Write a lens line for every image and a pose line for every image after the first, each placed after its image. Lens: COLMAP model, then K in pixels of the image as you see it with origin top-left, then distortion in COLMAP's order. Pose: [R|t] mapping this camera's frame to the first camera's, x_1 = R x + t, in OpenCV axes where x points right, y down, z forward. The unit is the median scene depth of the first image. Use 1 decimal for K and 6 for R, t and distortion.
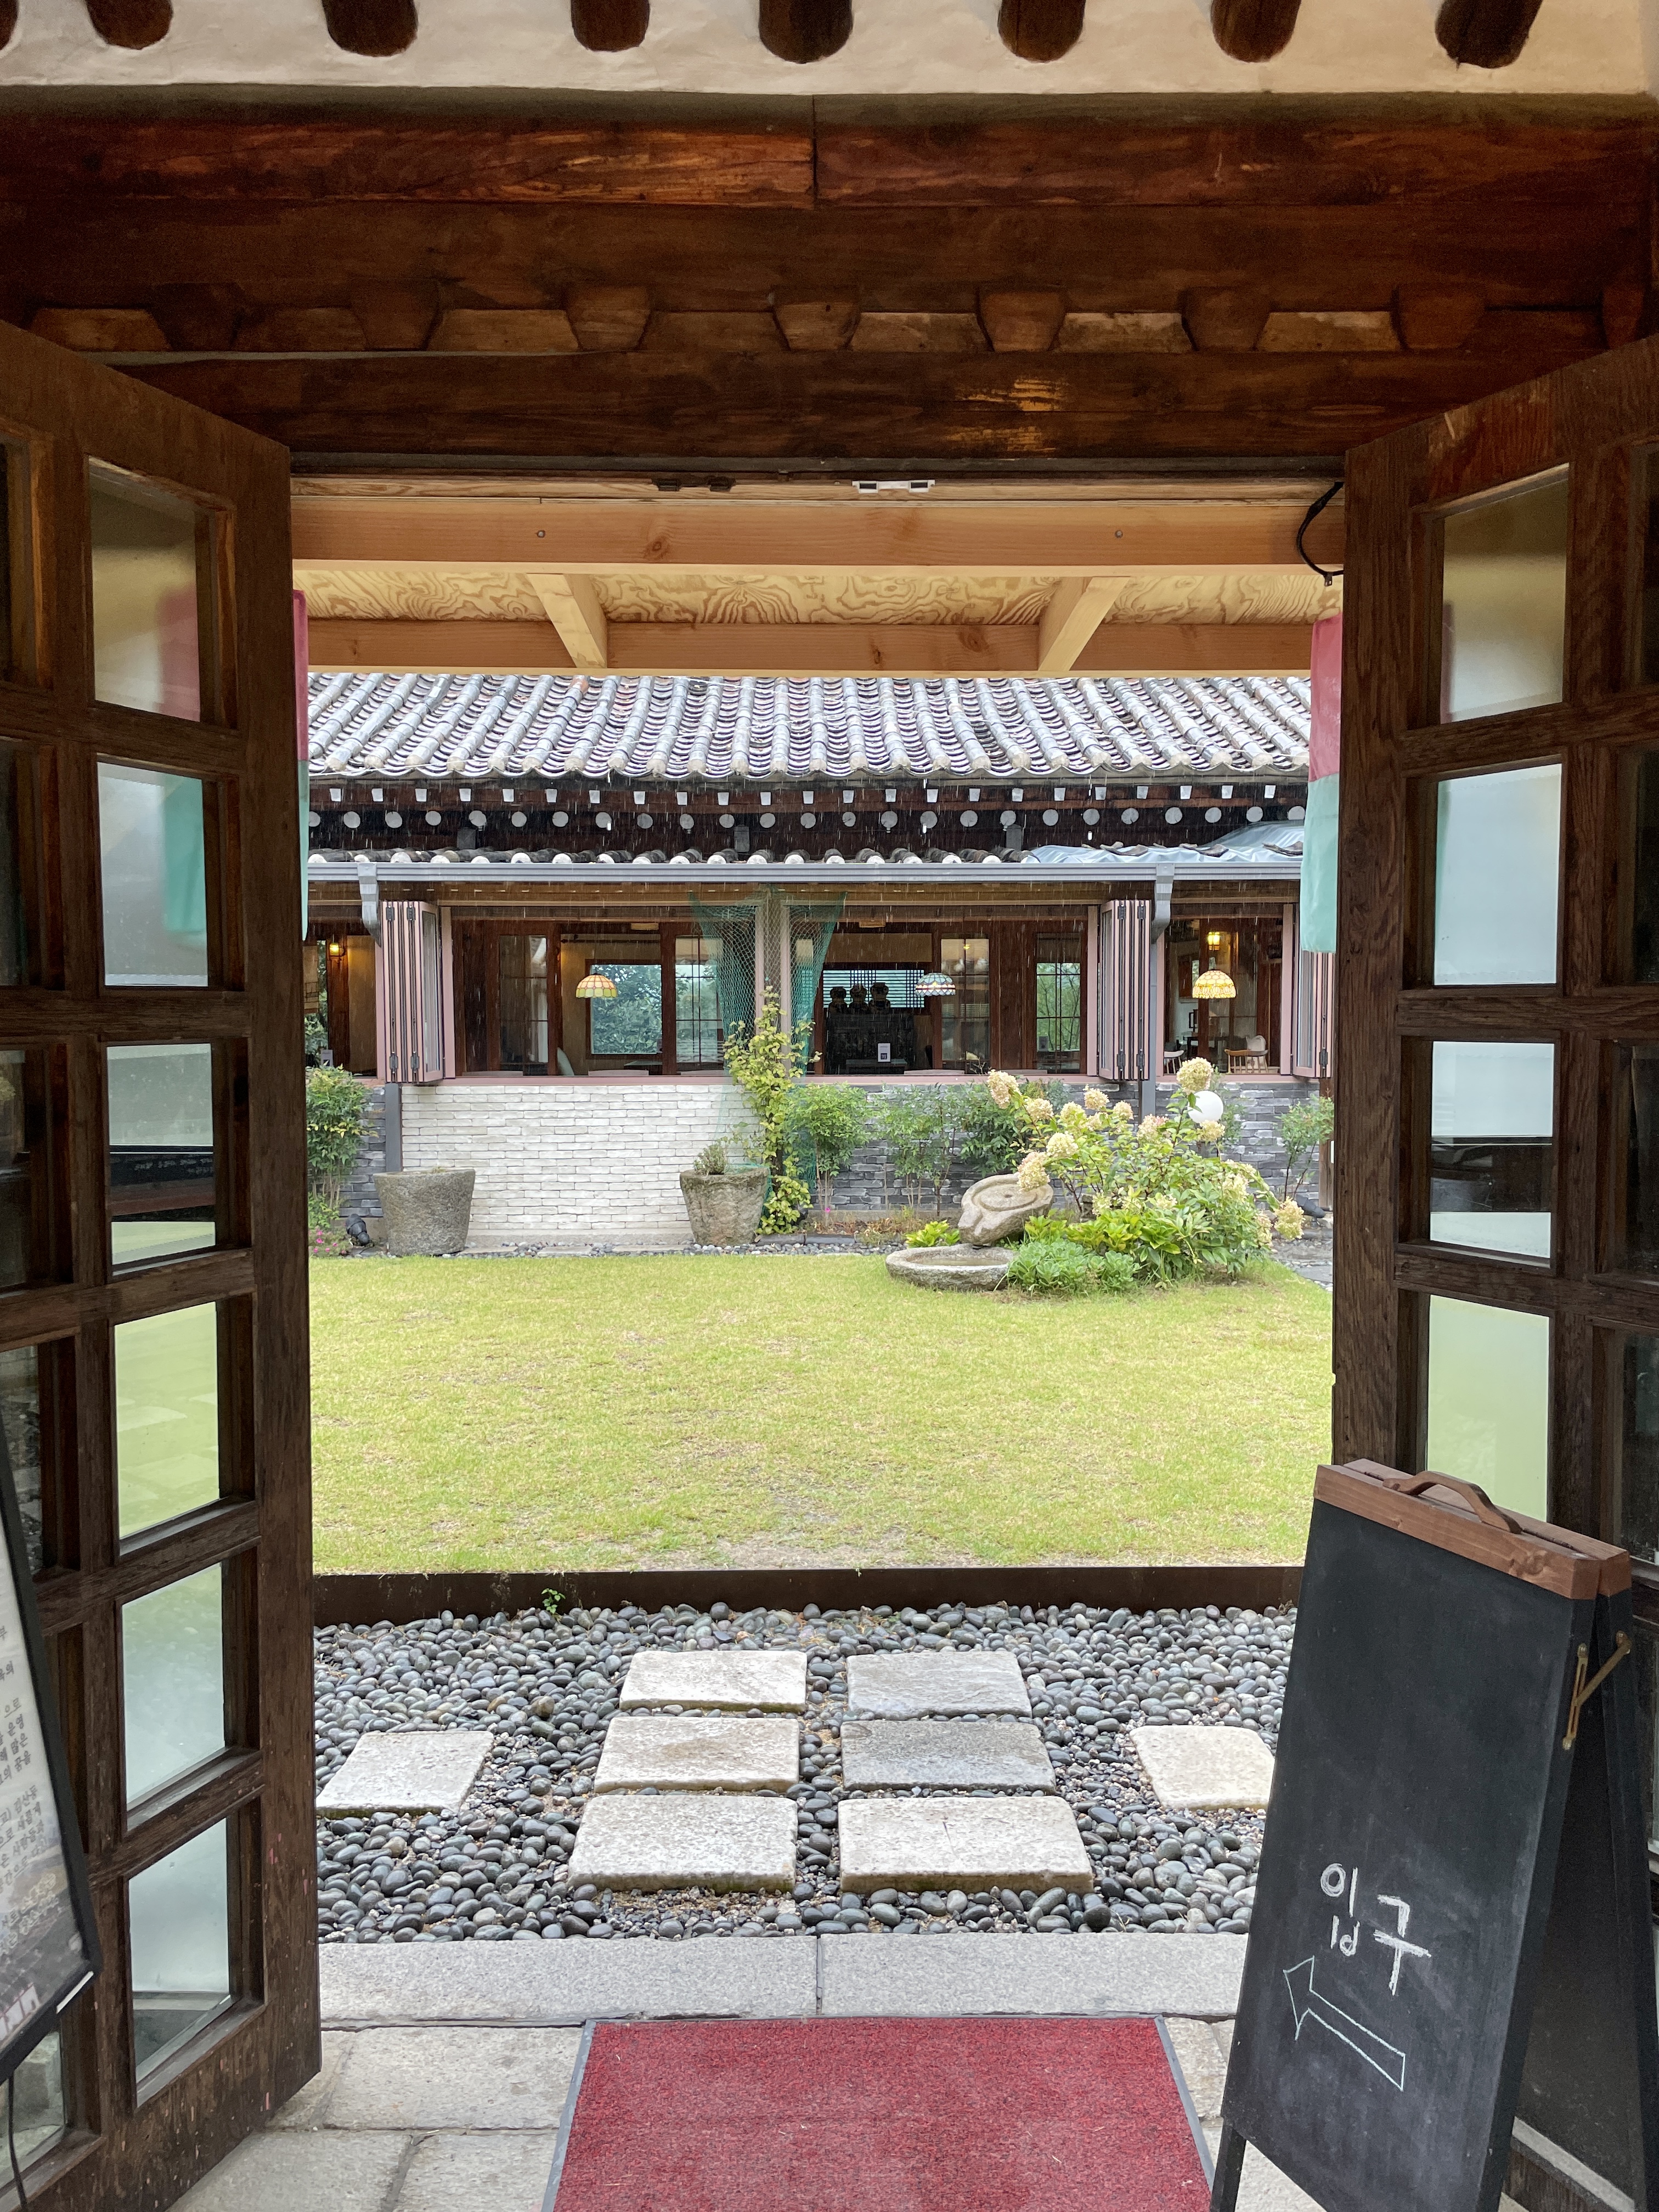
lens RADIAL K [[1651.4, 0, 827.9], [0, 1651.4, 1112.2], [0, 0, 1]] dist [0.061065, -0.034247]
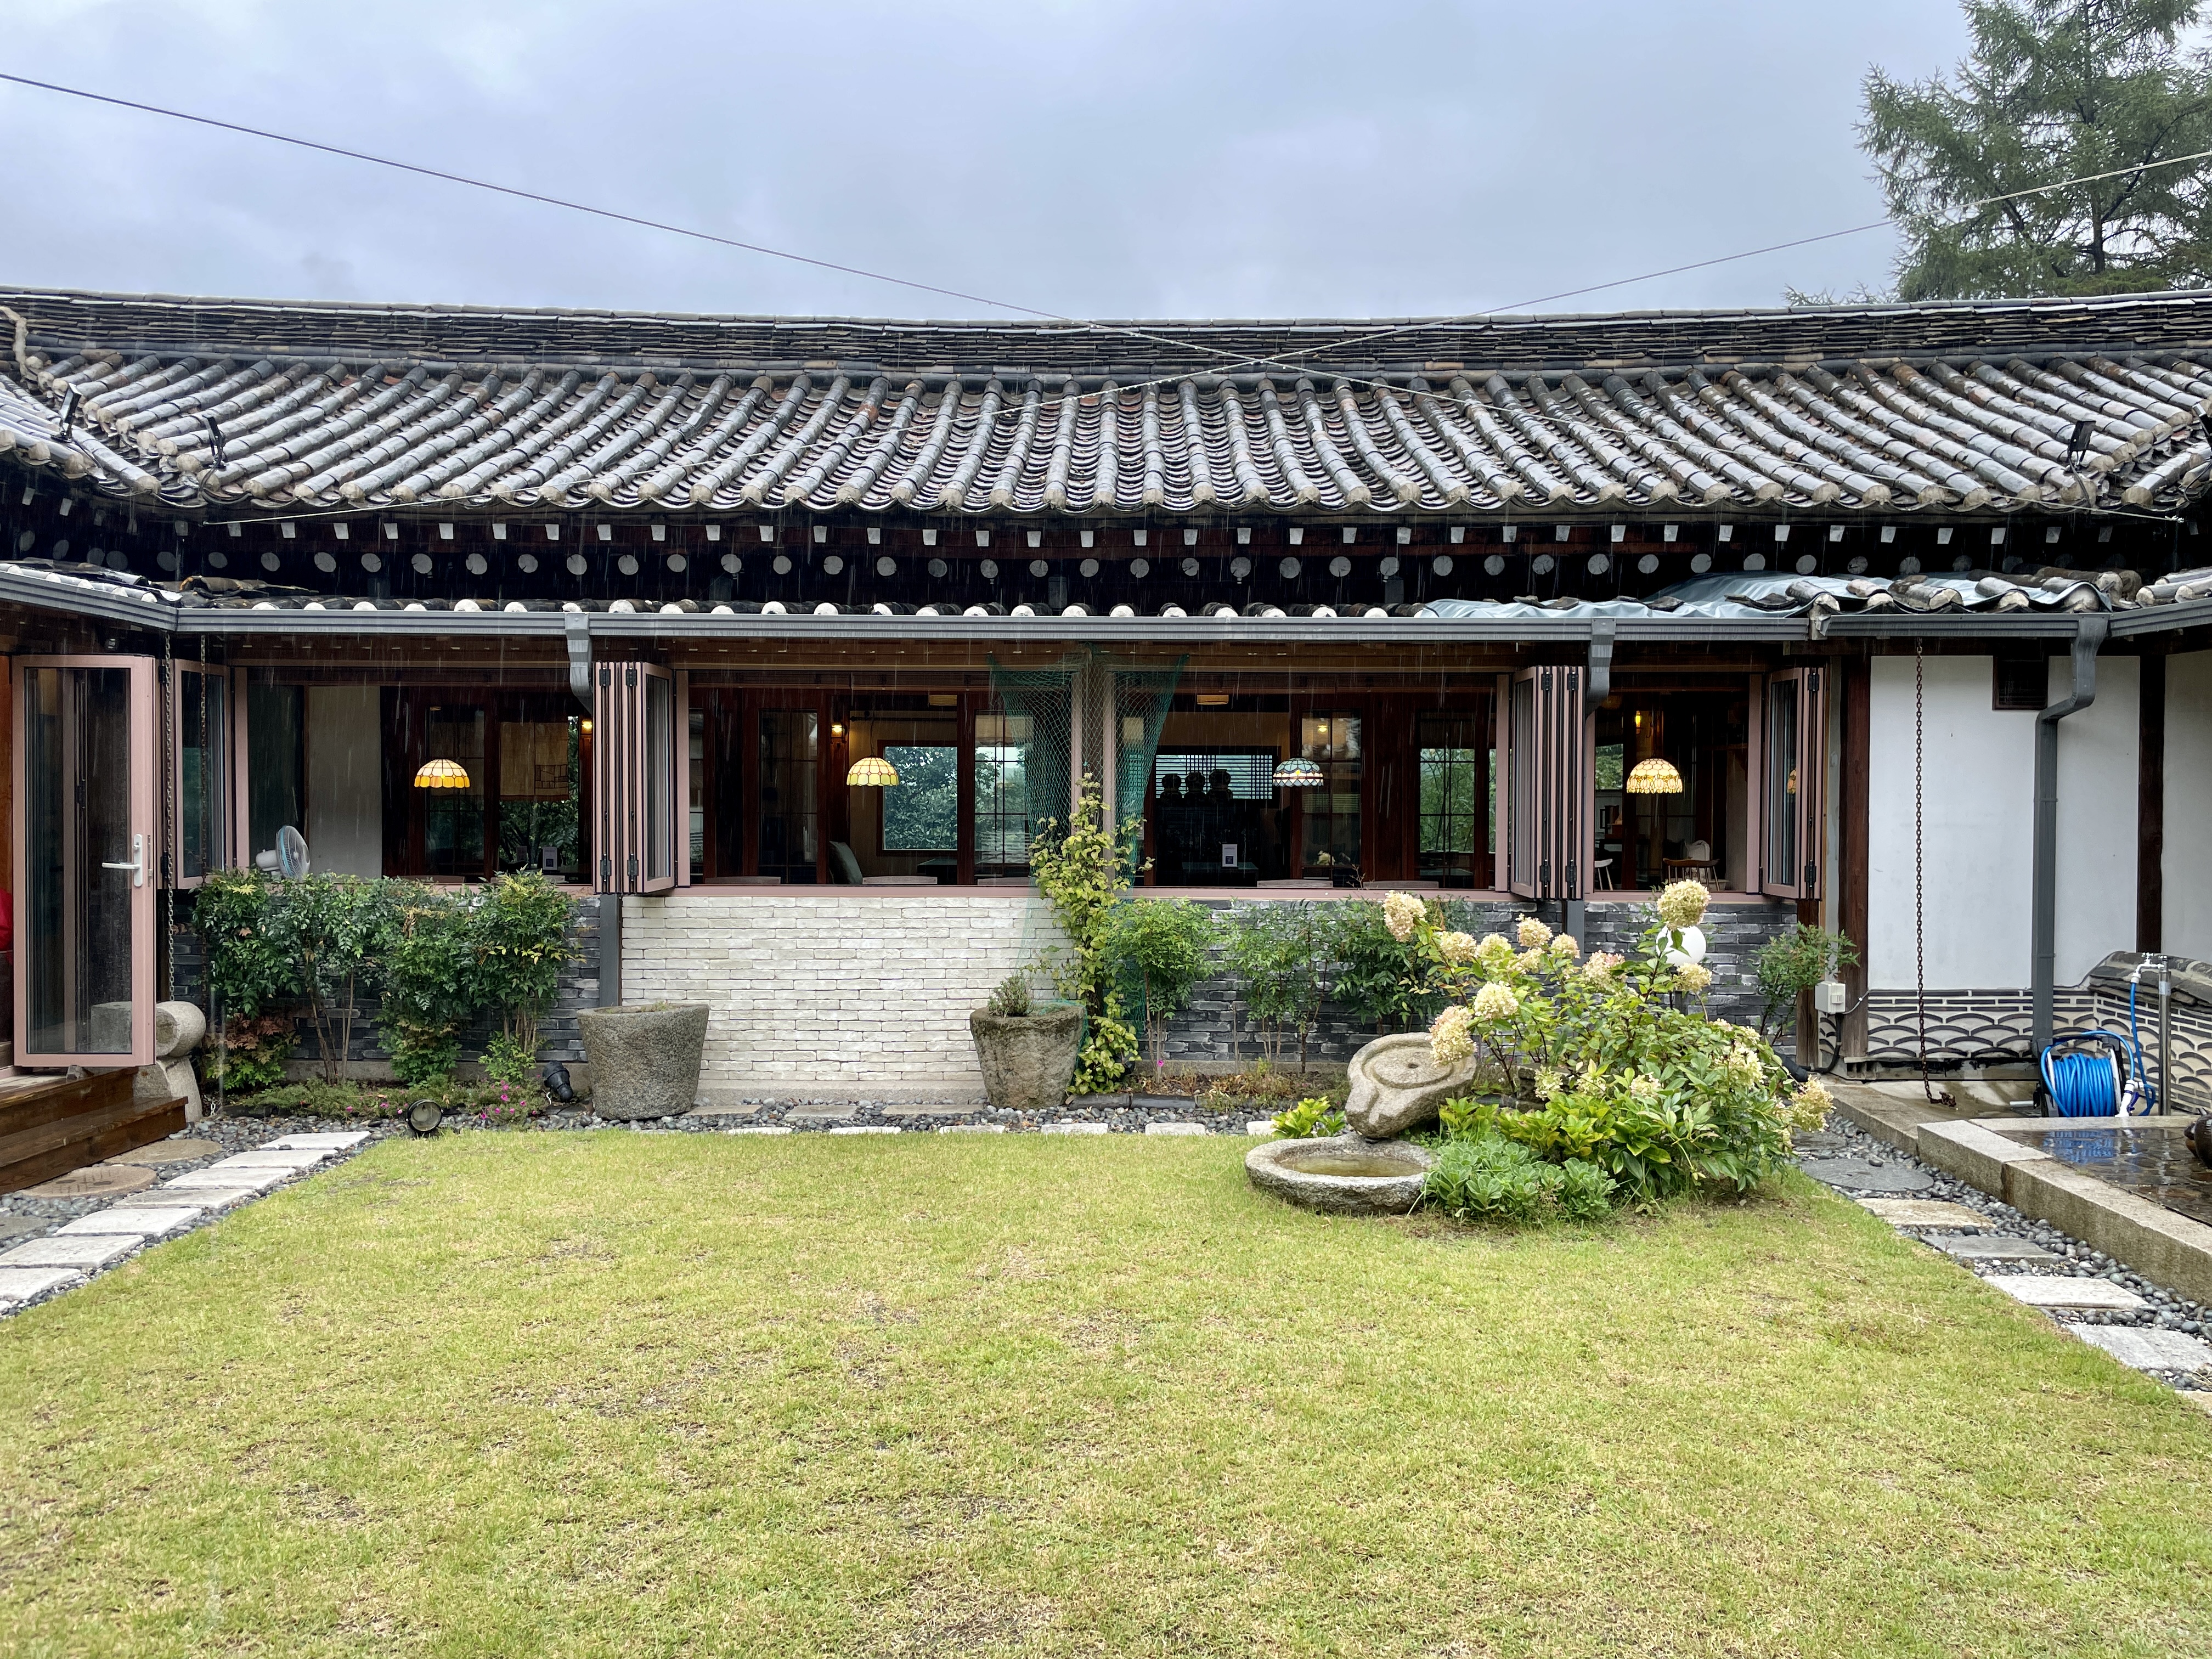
lens RADIAL K [[1651.4, 0, 1101.8], [0, 1651.4, 826.0], [0, 0, 1]] dist [0.061065, -0.034247]
pose [[0.999469, 0.009162, -0.031279, -0.004342], [-0.010516, 0.999002, -0.043405, -0.017101], [0.030850, 0.043711, 0.998568, 0.215037]]
